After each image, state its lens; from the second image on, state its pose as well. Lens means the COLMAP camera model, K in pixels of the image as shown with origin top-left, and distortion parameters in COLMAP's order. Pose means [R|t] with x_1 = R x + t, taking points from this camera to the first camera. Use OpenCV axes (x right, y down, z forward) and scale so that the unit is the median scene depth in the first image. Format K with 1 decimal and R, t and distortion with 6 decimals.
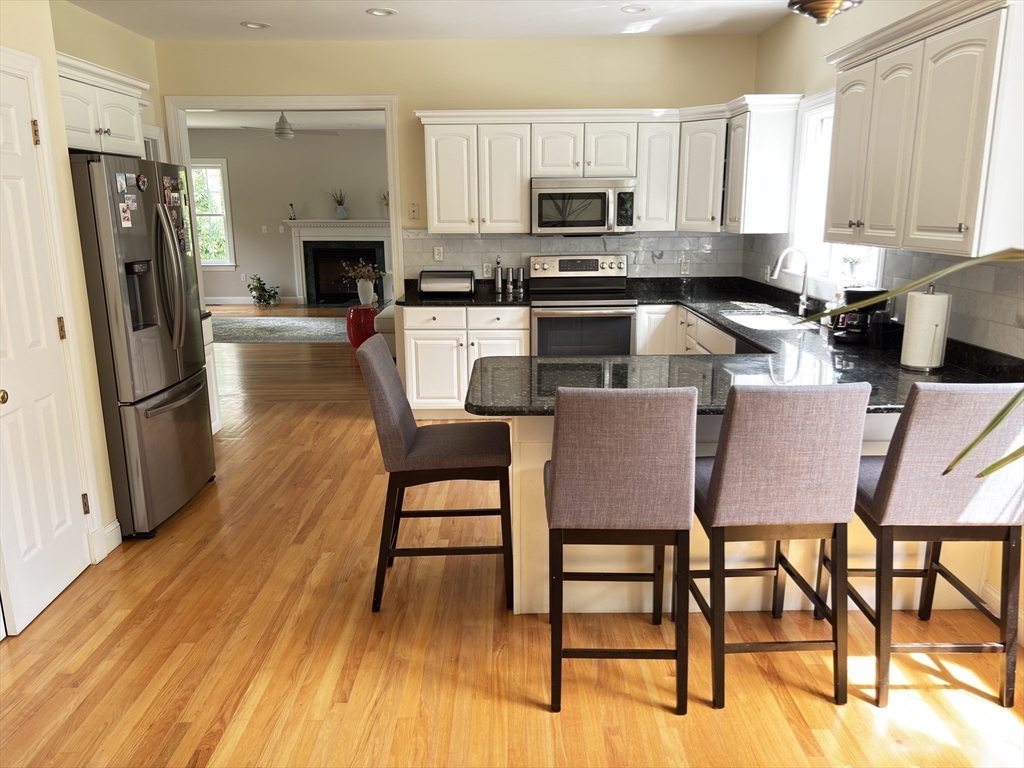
lens RADIAL K [[783.1, 0, 513.4], [0, 783.1, 384.2], [0, 0, 1]] dist [0.032749, -0.008210]
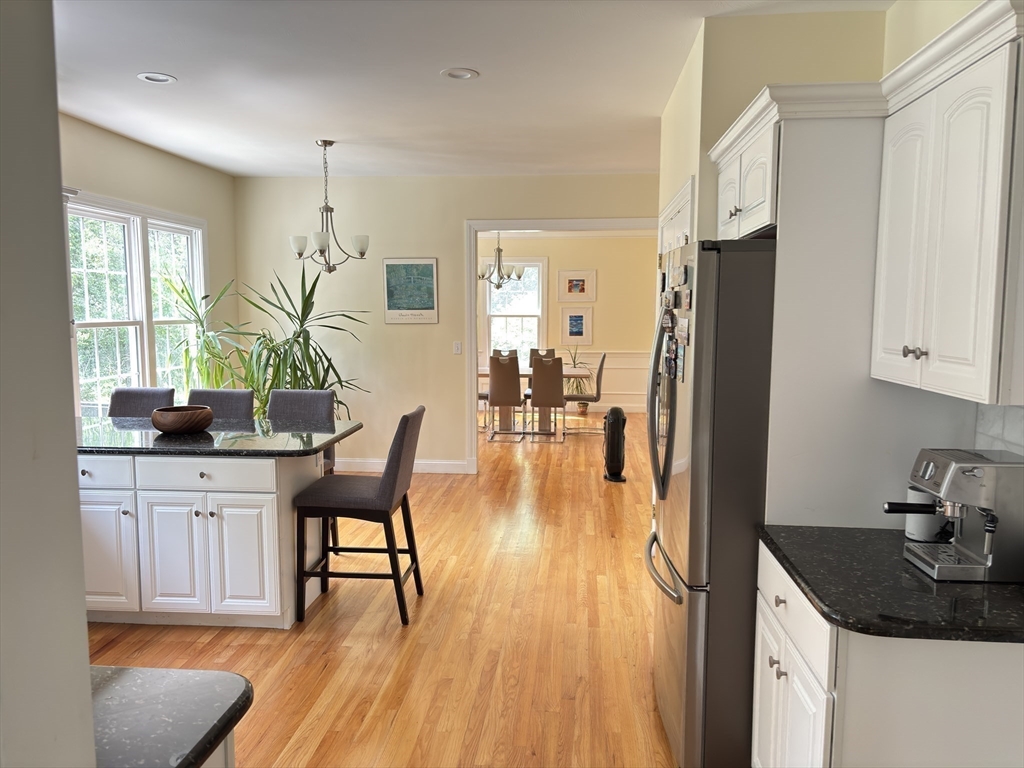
lens RADIAL K [[783.1, 0, 512.2], [0, 783.1, 386.7], [0, 0, 1]] dist [0.032749, -0.008210]
pose [[-0.995540, -0.005042, 0.094204, -0.437653], [0.025870, 0.945699, 0.324013, -0.475110], [-0.090722, 0.325005, -0.941351, 2.047893]]
